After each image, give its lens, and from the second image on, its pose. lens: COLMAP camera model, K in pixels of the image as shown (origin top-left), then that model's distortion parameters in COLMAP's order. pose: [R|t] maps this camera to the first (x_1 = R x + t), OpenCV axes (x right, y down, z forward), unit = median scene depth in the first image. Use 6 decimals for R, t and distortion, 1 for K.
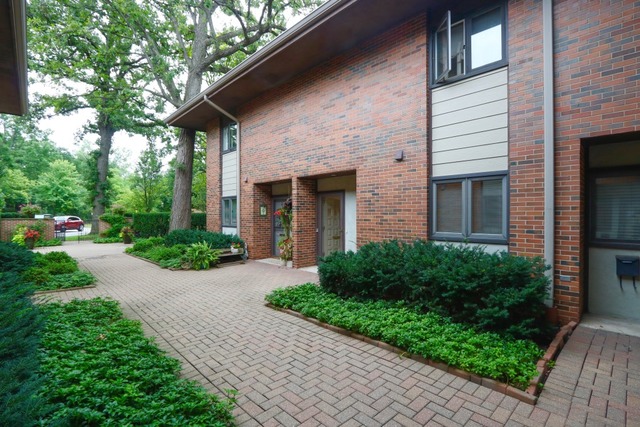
lens RADIAL K [[305.0, 0, 320.0], [0, 305.0, 213.5], [0, 0, 1]] dist [-0.000203, 0.000102]
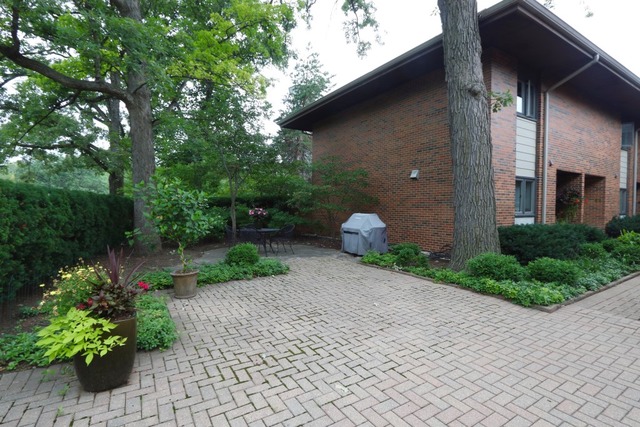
lens RADIAL K [[305.0, 0, 320.0], [0, 305.0, 213.5], [0, 0, 1]] dist [-0.000203, 0.000102]
pose [[0.209283, -0.024027, 0.977560, -1.503356], [-0.009807, 0.999596, 0.026669, 0.029592], [-0.977806, -0.015168, 0.208963, 1.707245]]
